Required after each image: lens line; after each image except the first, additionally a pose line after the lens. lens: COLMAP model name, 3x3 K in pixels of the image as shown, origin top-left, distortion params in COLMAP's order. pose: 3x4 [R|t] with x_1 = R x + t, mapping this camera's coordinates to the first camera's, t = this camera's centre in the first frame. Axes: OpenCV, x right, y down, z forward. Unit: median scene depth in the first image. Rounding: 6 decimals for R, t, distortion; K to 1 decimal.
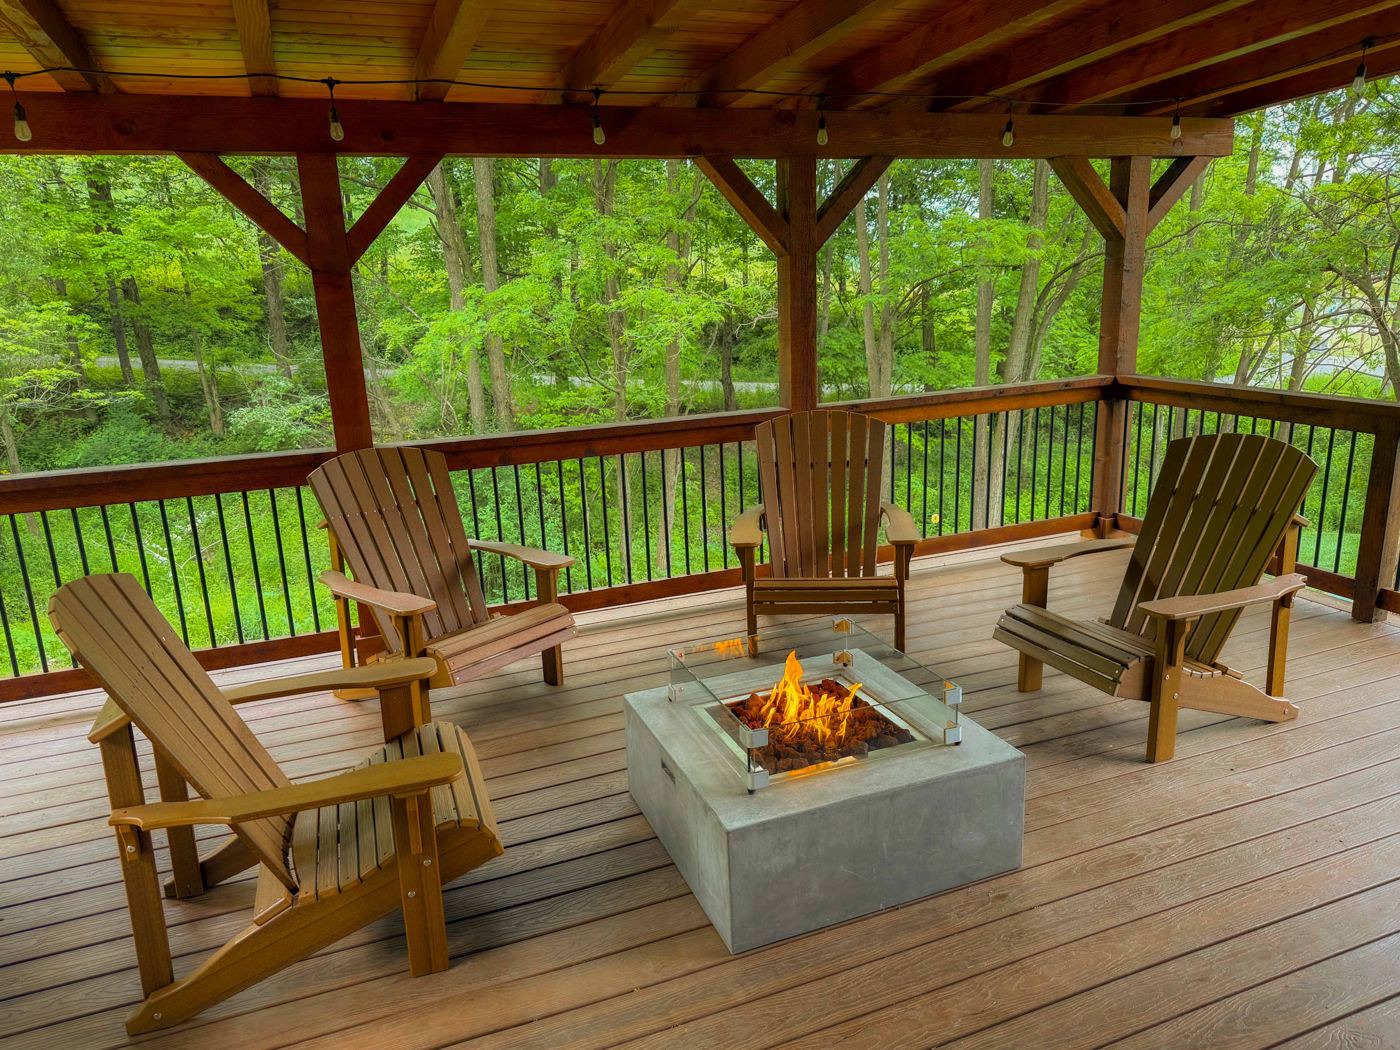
lens RADIAL K [[961.8, 0, 699.9], [0, 961.8, 498.3], [0, 0, 1]] dist [-0.006590, -0.003767]
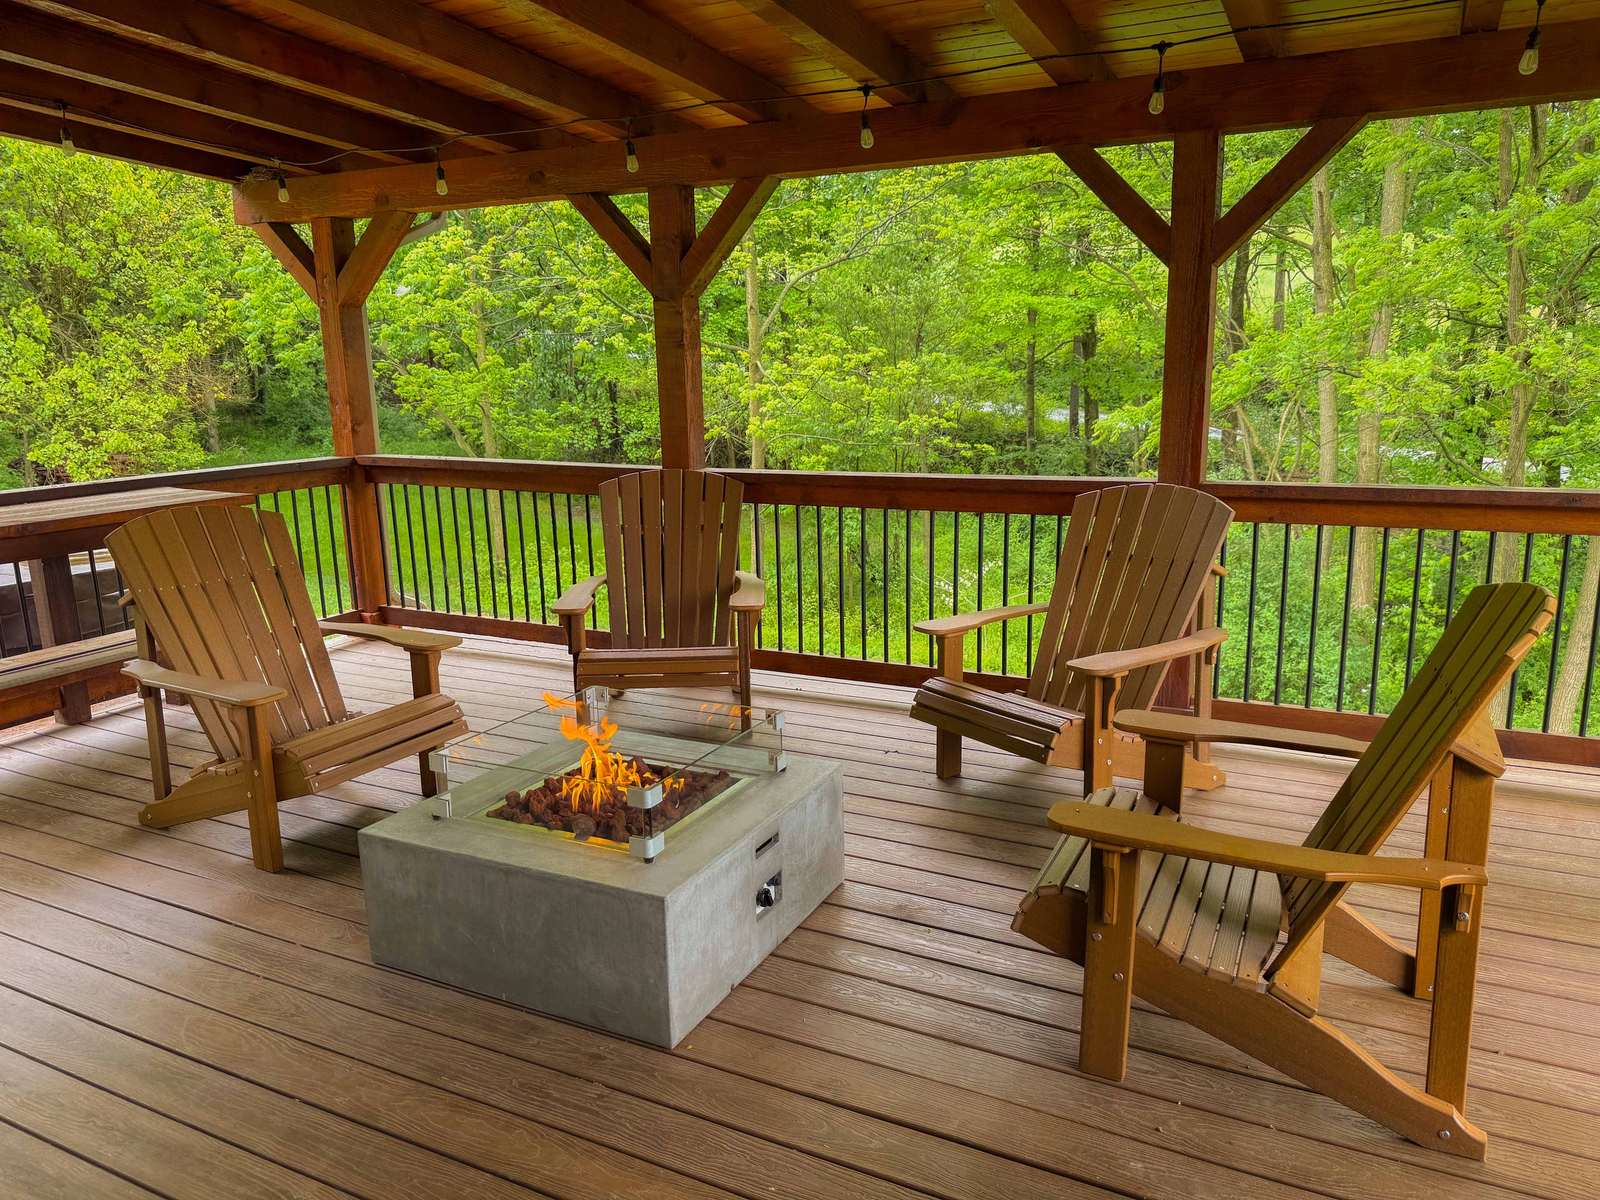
lens RADIAL K [[1157.6, 0, 800.0], [0, 1157.6, 600.0], [0, 0, 1]] dist [0.002401, 0.001240]
pose [[0.694813, 0.184573, -0.695103, 0.666789], [-0.148785, 0.982488, 0.112161, -0.078826], [0.703632, 0.025490, 0.710107, 0.225295]]
